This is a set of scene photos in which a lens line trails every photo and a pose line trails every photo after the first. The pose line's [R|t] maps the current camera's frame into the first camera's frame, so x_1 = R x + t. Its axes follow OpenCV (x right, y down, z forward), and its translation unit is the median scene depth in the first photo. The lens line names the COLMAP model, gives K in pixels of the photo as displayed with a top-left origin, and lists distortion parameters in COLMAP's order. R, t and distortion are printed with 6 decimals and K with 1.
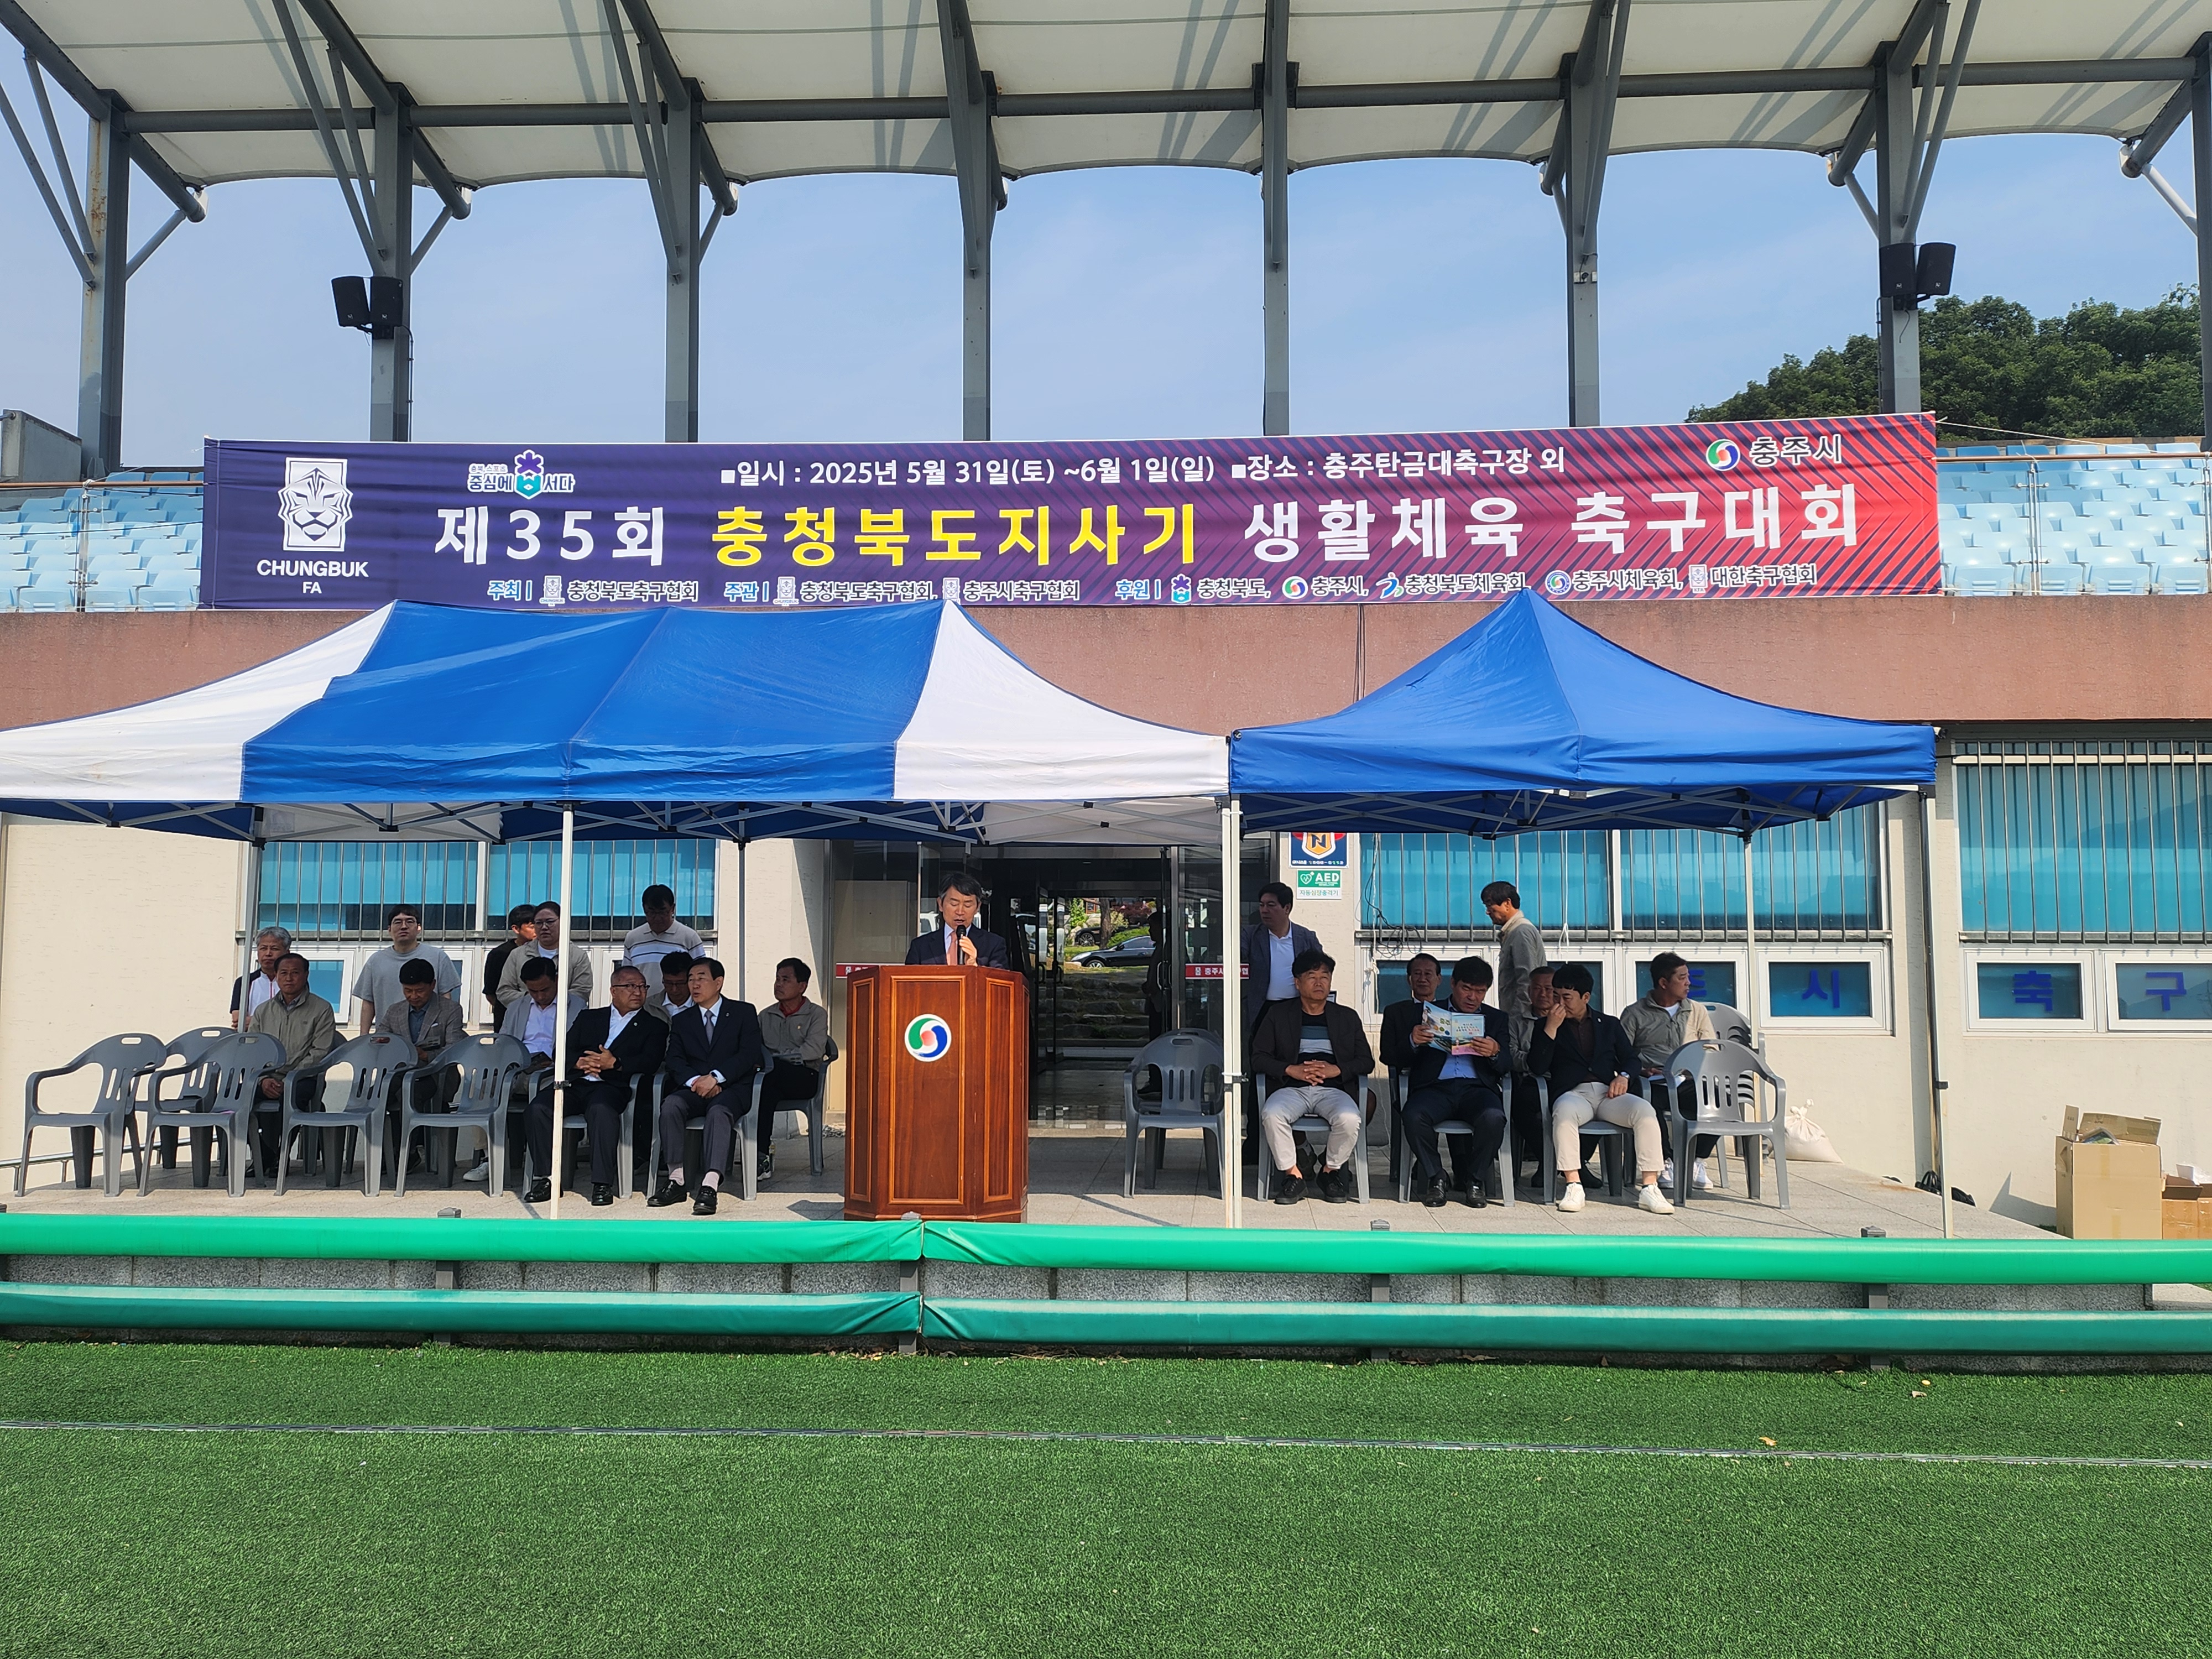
lens RADIAL K [[1943.3, 0, 1114.4], [0, 1943.3, 799.6], [0, 0, 1]] dist [0.049185, -0.008709]
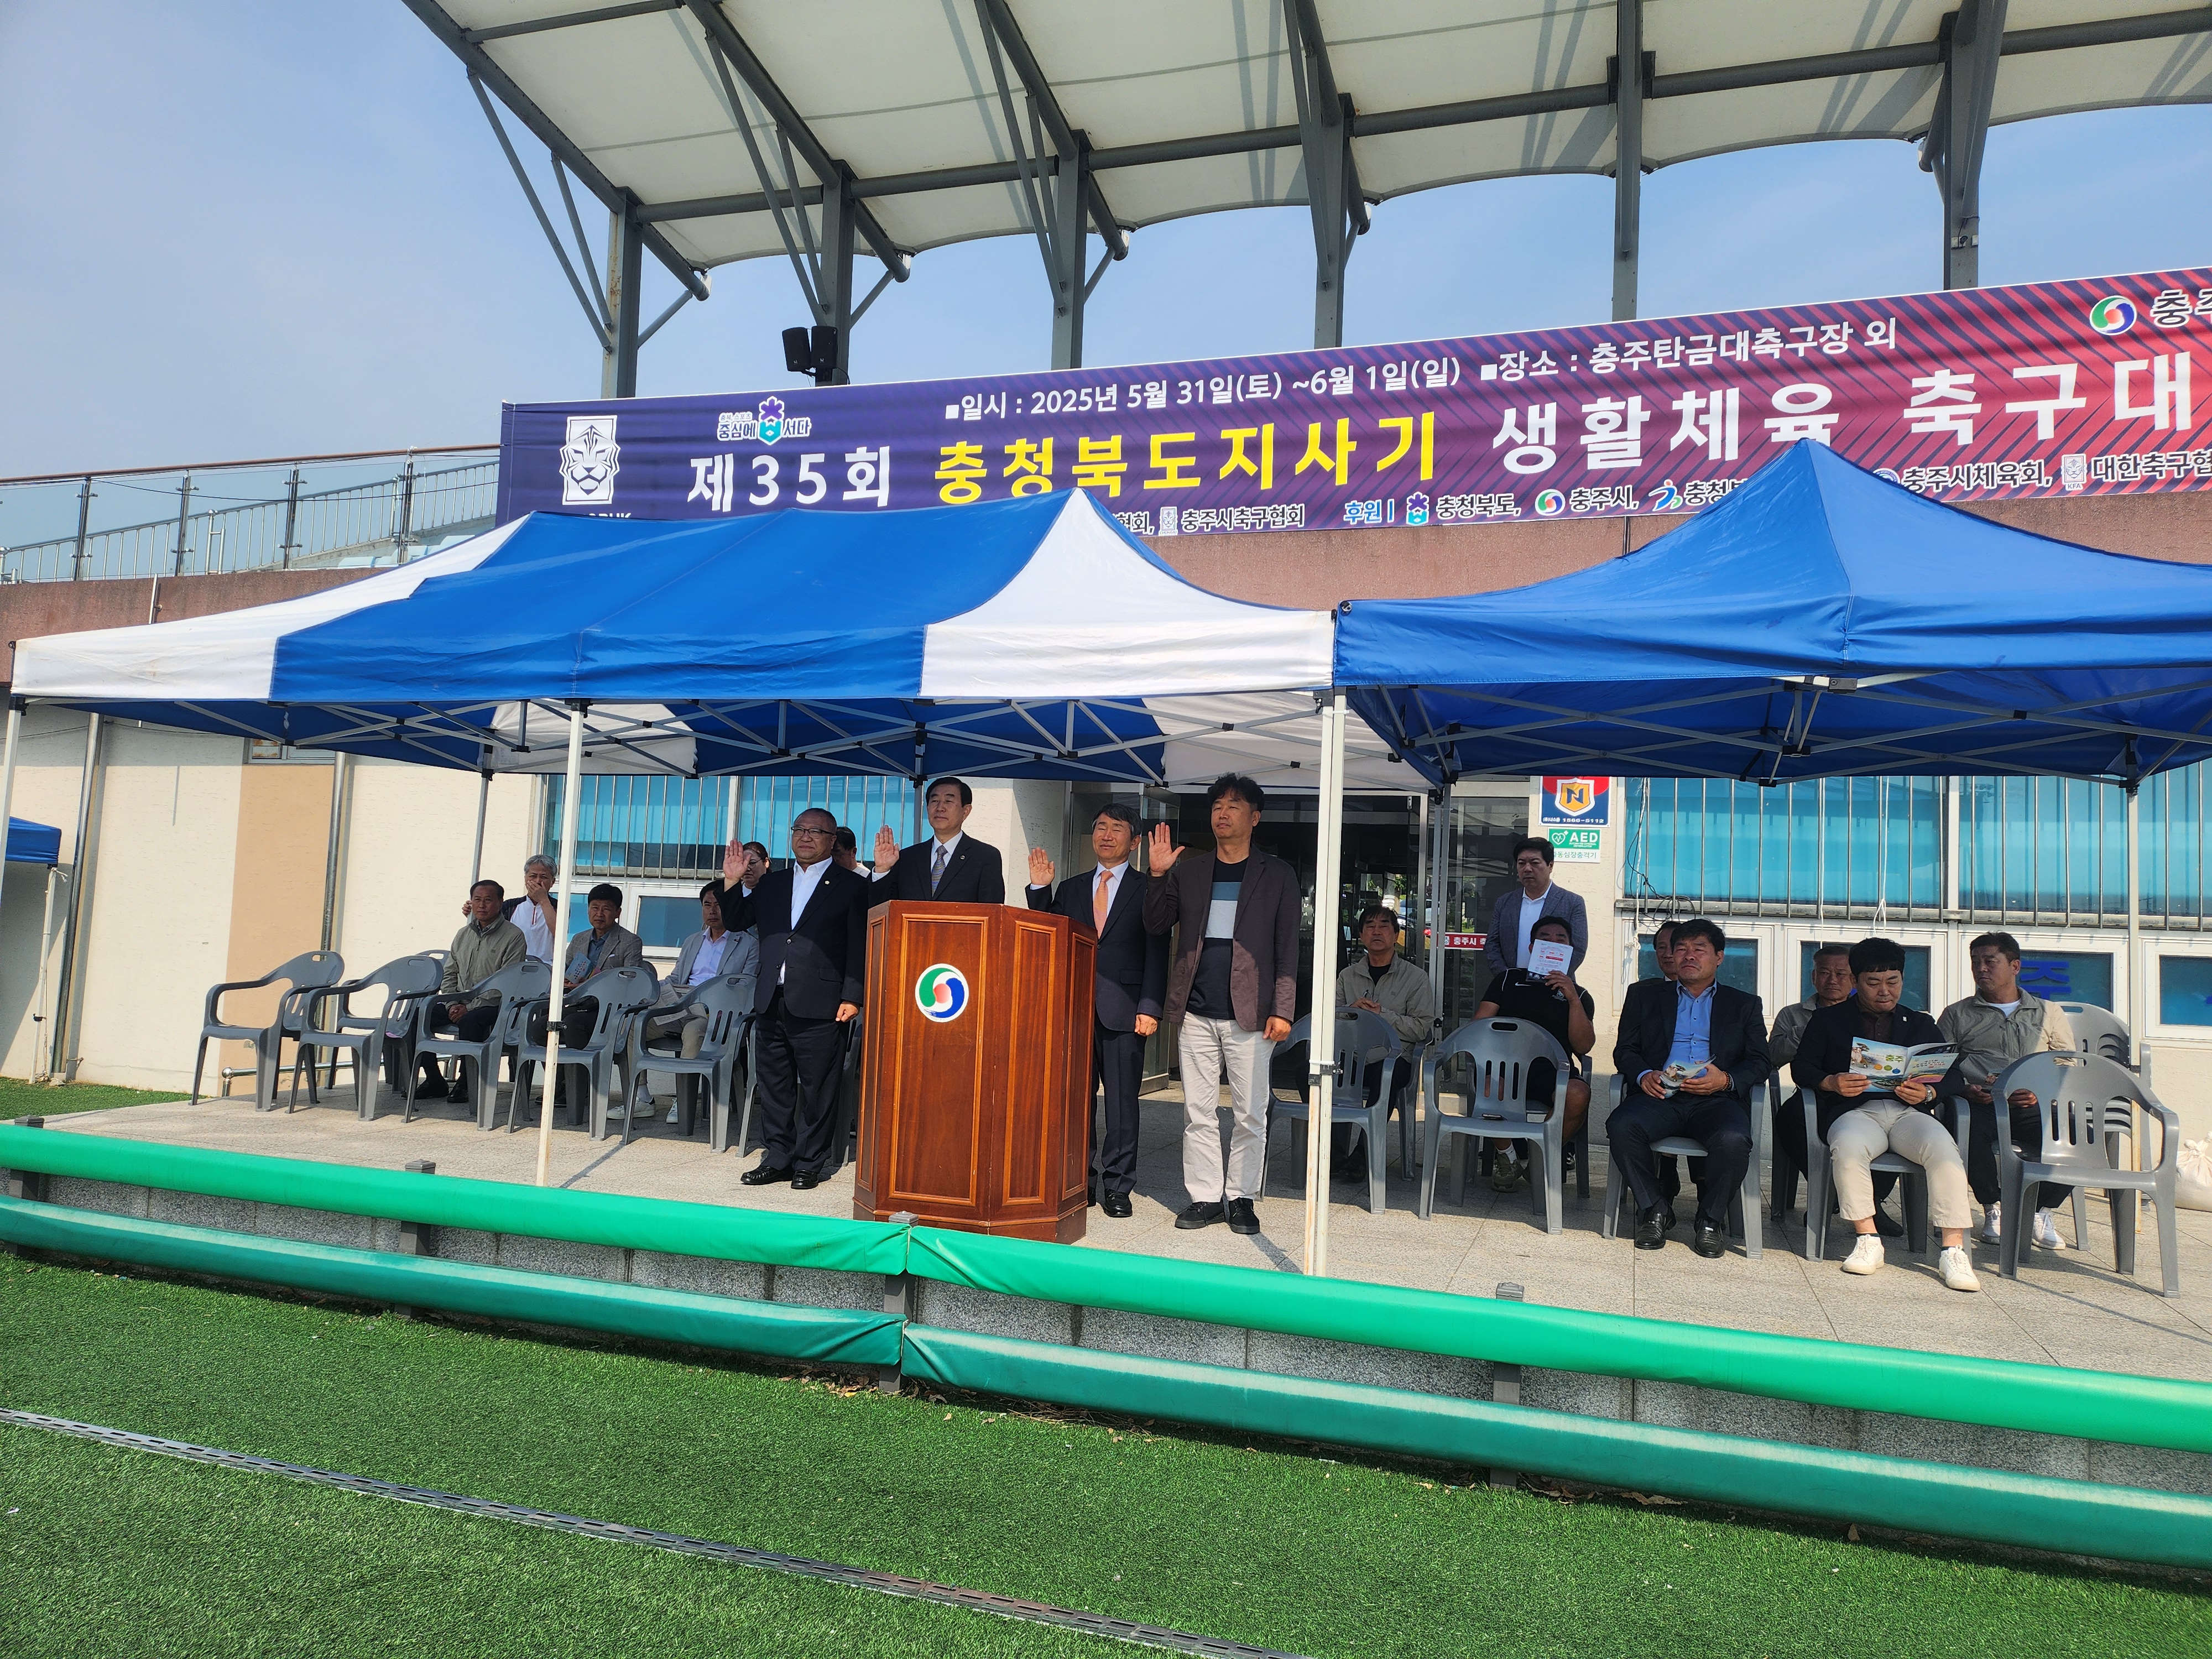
lens RADIAL K [[1566.5, 0, 1106.0], [0, 1566.5, 829.5], [0, 0, 1]] dist [0.059626, -0.079257]
pose [[0.963763, 0.022482, -0.265811, 0.091366], [-0.018729, 0.999686, 0.016644, 0.029048], [0.266102, -0.011063, 0.963881, 0.266078]]
